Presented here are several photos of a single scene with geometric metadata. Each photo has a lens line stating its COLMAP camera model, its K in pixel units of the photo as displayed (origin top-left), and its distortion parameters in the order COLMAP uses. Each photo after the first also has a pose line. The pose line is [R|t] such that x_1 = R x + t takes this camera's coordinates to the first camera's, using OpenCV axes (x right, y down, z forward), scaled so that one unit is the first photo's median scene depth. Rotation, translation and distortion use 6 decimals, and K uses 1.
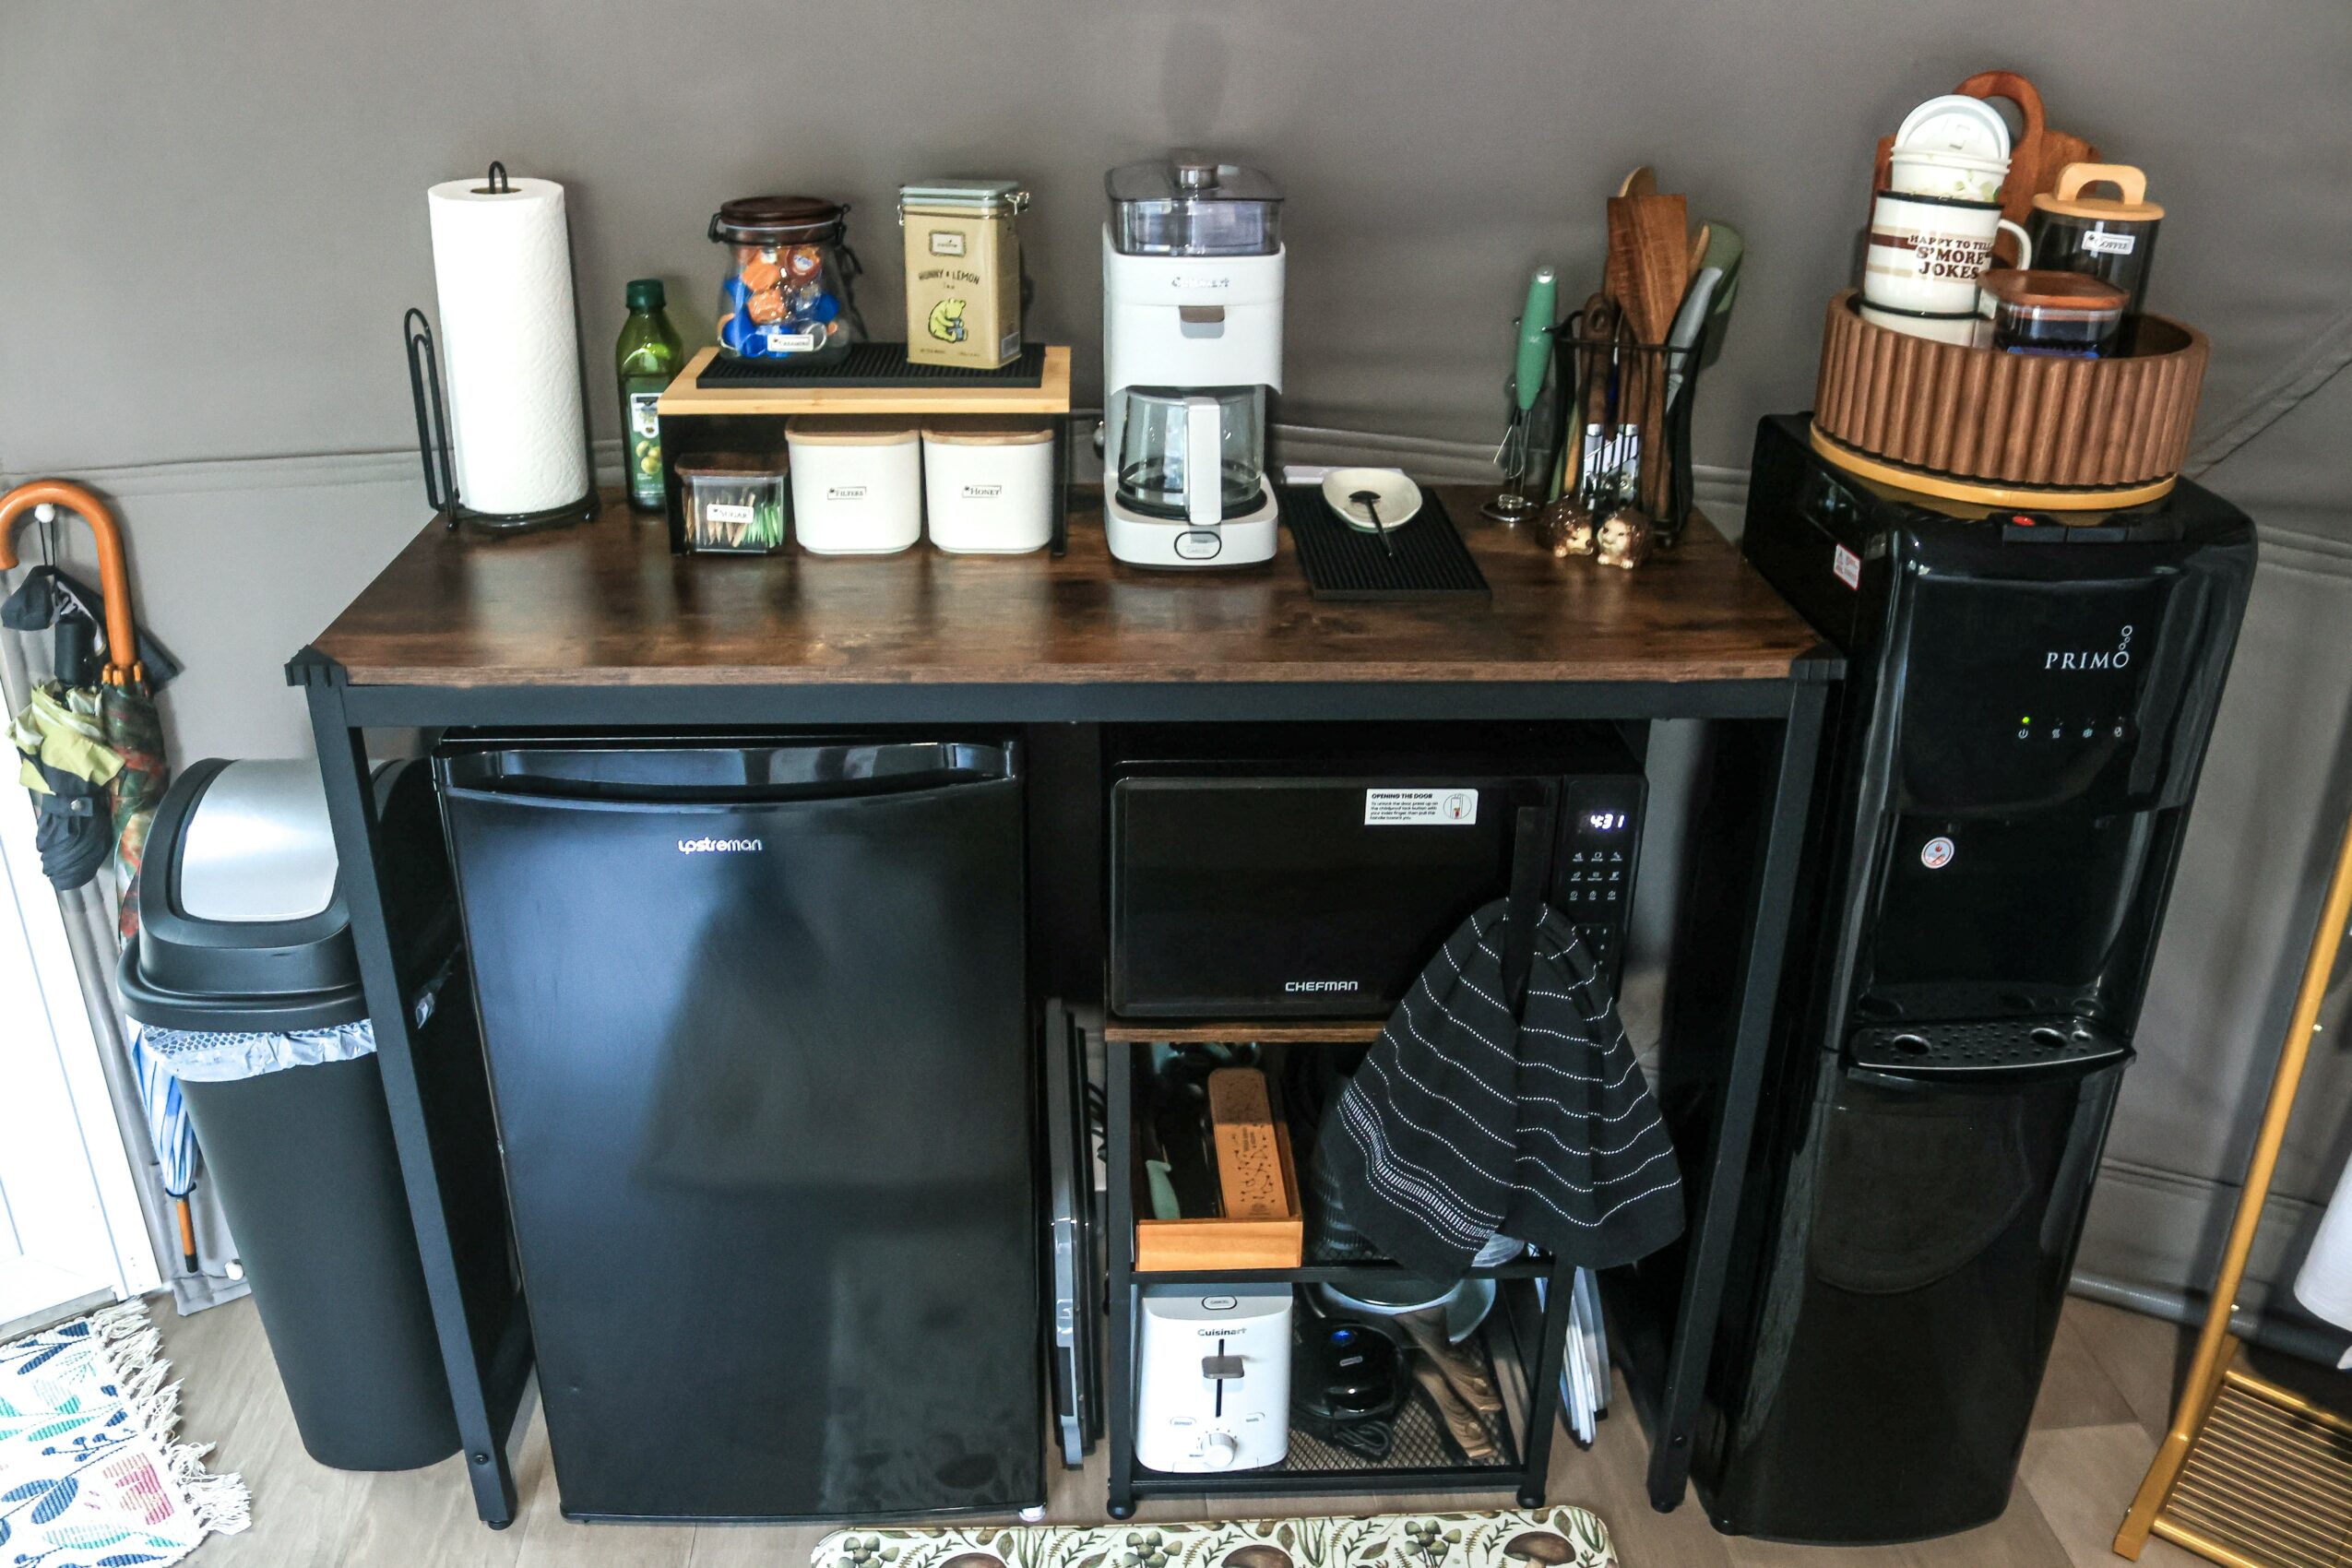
lens RADIAL K [[1967.9, 0, 1172.6], [0, 1967.9, 744.6], [0, 0, 1]] dist [-0.155141, 0.159579]
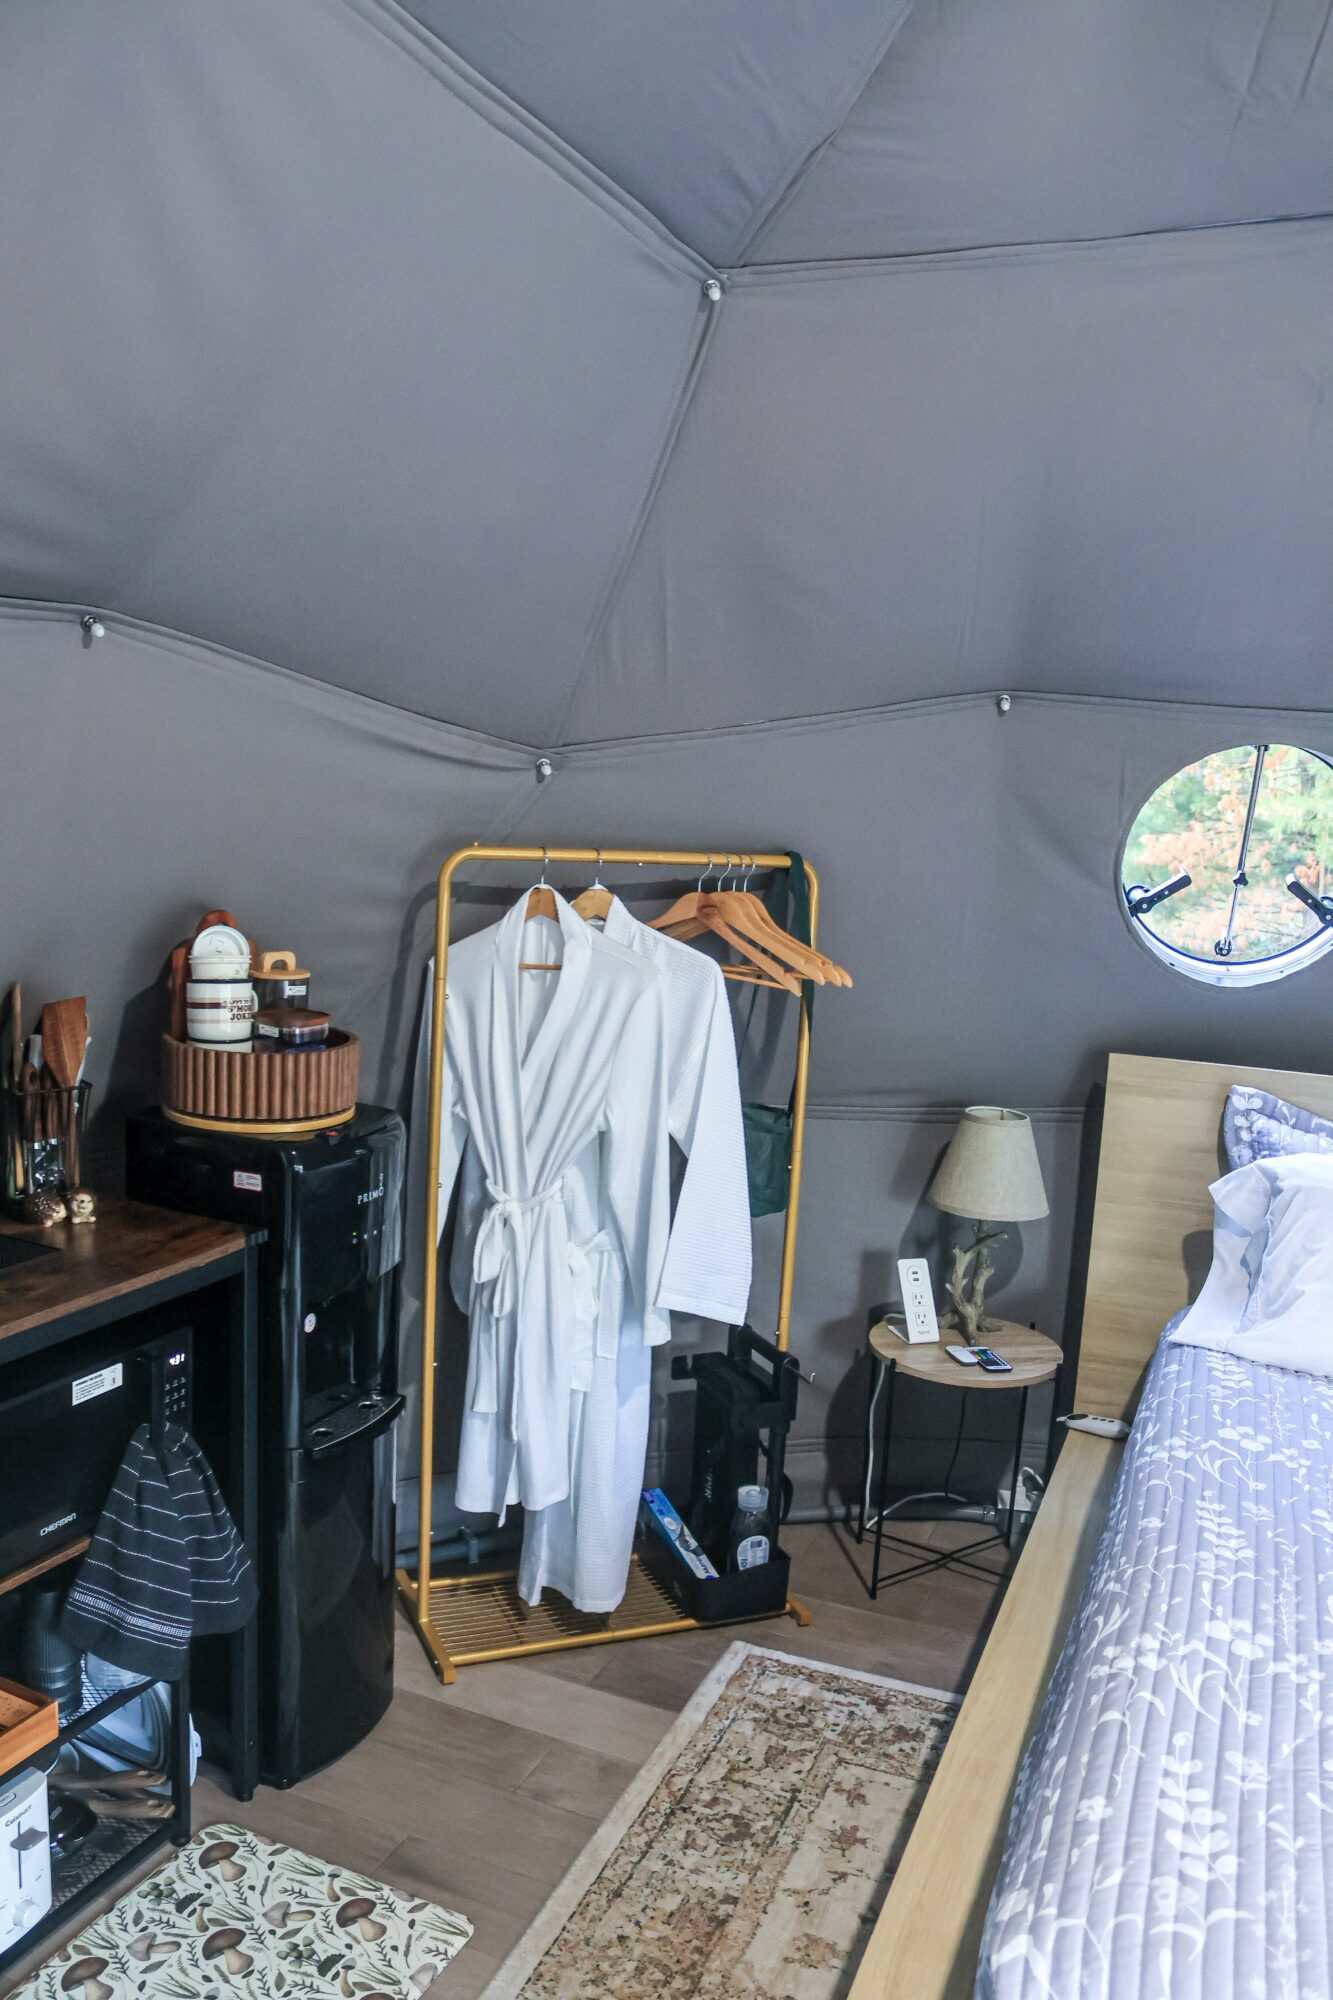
lens RADIAL K [[1673.4, 0, 666.5], [0, 1673.4, 1000.0], [0, 0, 1]] dist [-0.155141, 0.159579]
pose [[0.472514, -0.120942, 0.872986, -0.777330], [0.316578, 0.947720, -0.040056, -0.064341], [-0.822502, 0.295295, 0.486099, -0.126017]]
